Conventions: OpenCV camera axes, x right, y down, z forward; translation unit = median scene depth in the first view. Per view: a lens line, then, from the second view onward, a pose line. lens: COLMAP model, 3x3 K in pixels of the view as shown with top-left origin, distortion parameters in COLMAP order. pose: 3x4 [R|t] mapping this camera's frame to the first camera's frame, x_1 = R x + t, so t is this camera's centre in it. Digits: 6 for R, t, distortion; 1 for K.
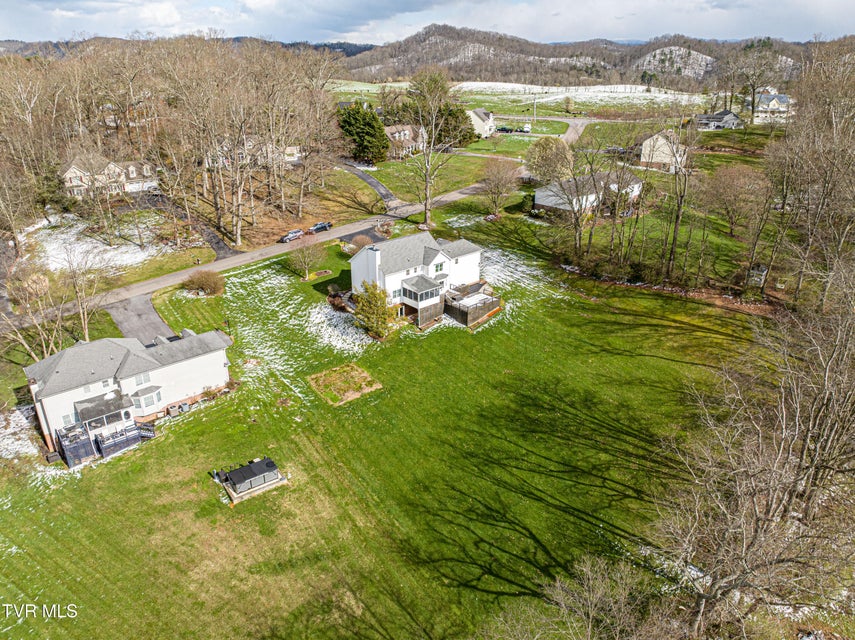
lens RADIAL K [[597.4, 0, 427.5], [0, 597.4, 320.0], [0, 0, 1]] dist [-0.036340, 0.007621]
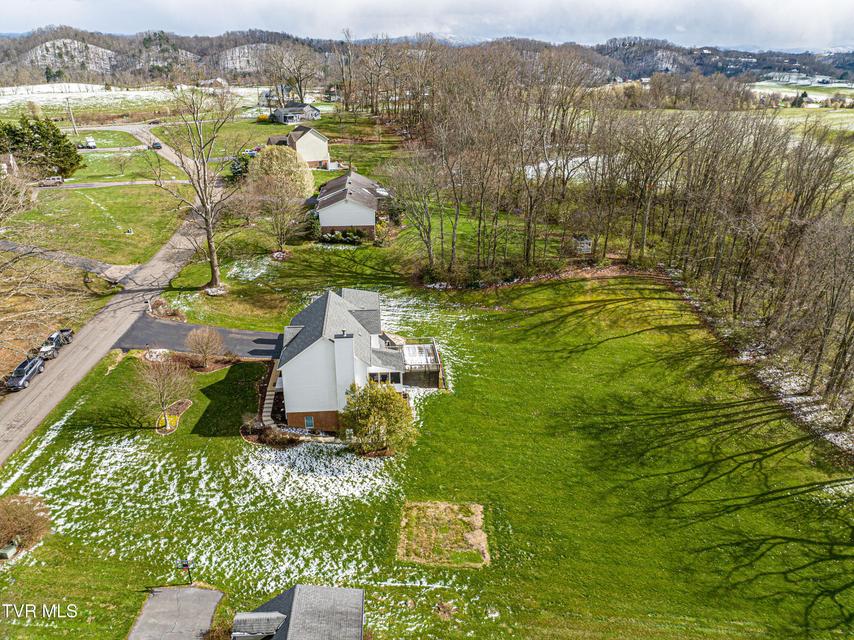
lens RADIAL K [[596.7, 0, 427.0], [0, 596.7, 320.0], [0, 0, 1]] dist [-0.036340, 0.007621]
pose [[0.604610, -0.317126, 0.730669, -0.488060], [0.309603, 0.938759, 0.151253, -0.196321], [-0.733888, 0.134768, 0.665767, 0.454099]]
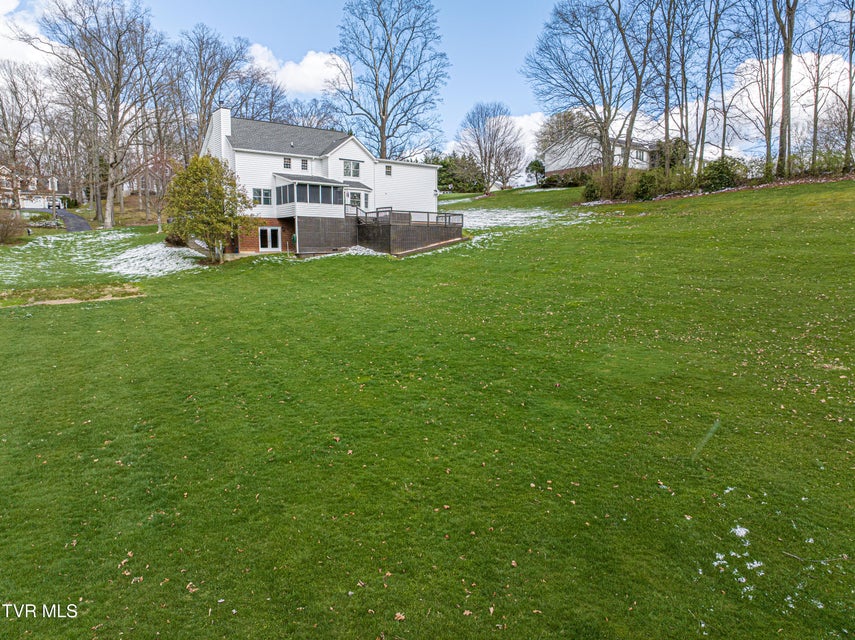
lens RADIAL K [[597.4, 0, 427.5], [0, 597.4, 320.0], [0, 0, 1]] dist [-0.036340, 0.007621]
pose [[0.995858, -0.000101, -0.090925, 0.141302], [-0.027701, 0.952123, -0.304459, 0.215026], [0.086602, 0.305717, 0.948176, 0.523147]]
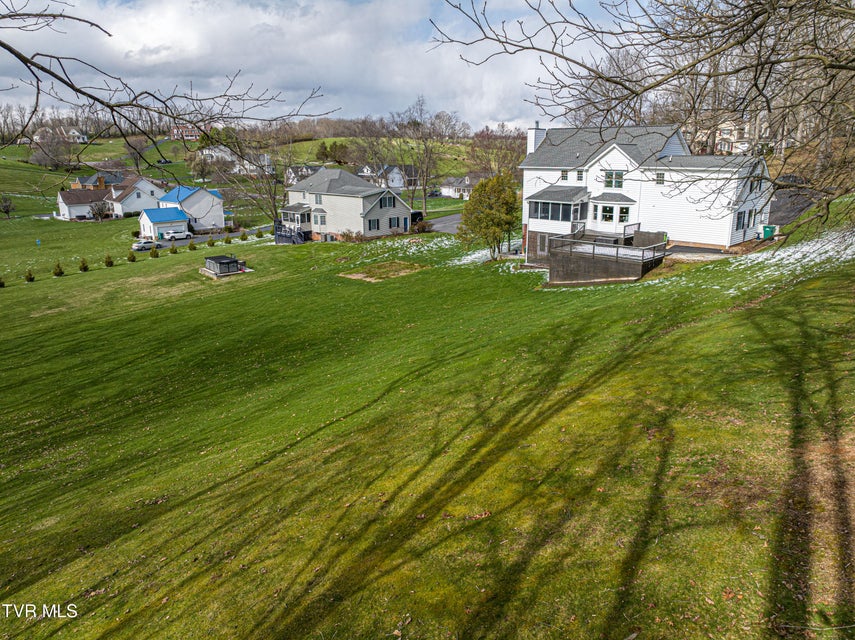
lens RADIAL K [[597.4, 0, 427.5], [0, 597.4, 320.0], [0, 0, 1]] dist [-0.036340, 0.007621]
pose [[0.035972, 0.266636, -0.963126, 0.544656], [-0.393782, 0.889559, 0.231562, -0.035112], [0.918500, 0.370932, 0.136996, 0.828645]]
